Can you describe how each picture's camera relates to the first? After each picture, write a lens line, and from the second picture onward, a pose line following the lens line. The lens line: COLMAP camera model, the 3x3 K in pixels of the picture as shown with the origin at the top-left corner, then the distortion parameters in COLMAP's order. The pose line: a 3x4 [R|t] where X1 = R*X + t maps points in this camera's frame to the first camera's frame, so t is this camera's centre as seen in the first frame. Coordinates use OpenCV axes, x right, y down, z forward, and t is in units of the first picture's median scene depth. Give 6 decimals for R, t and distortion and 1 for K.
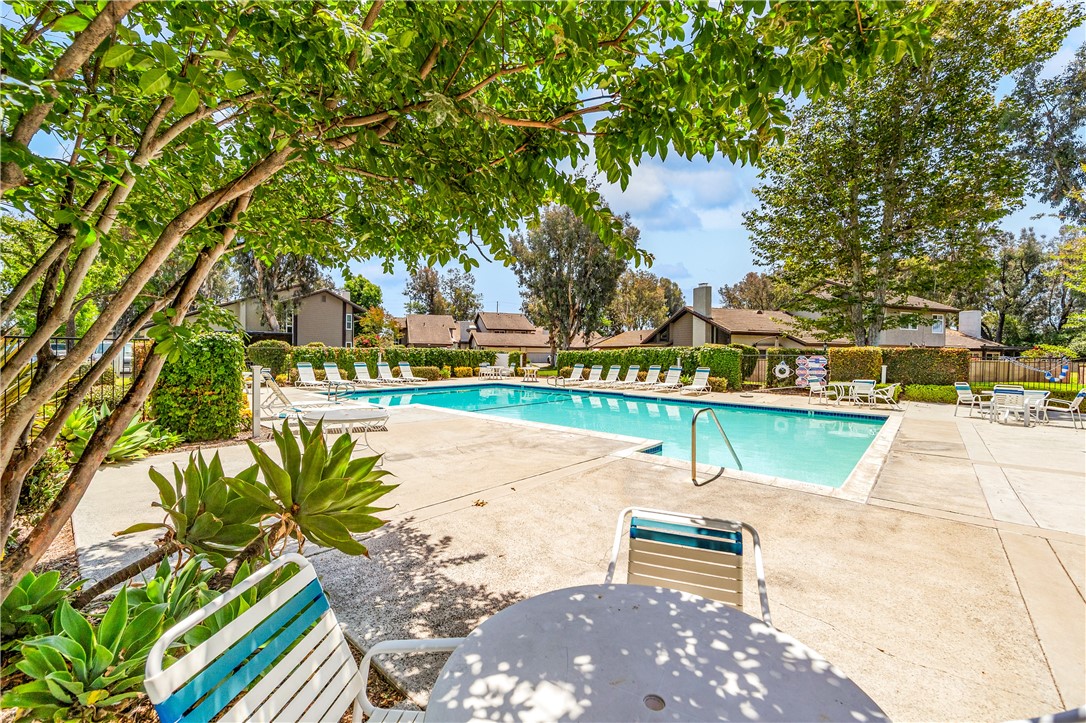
lens RADIAL K [[434.9, 0, 548.2], [0, 434.9, 360.4], [0, 0, 1]] dist [-0.001037, -0.000359]
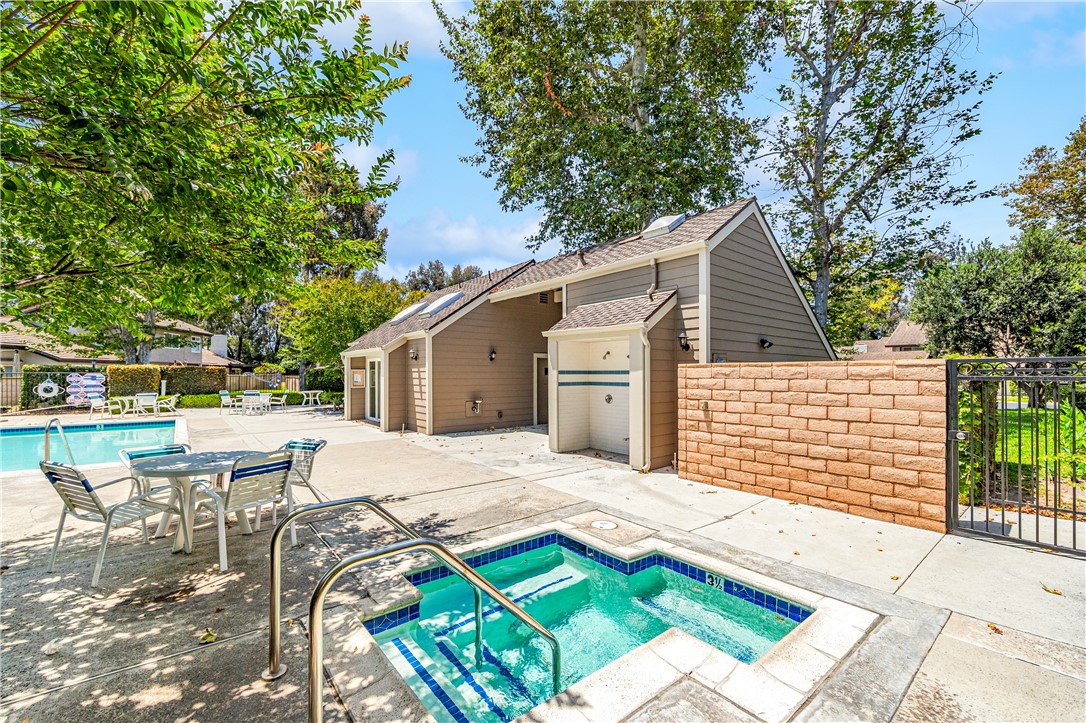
lens RADIAL K [[434.9, 0, 548.2], [0, 434.9, 360.4], [0, 0, 1]] dist [-0.001037, -0.000359]
pose [[0.141535, 0.017913, 0.989771, -0.229407], [0.017360, 0.999638, -0.020574, -0.000786], [-0.989781, 0.020094, 0.141173, -0.188988]]
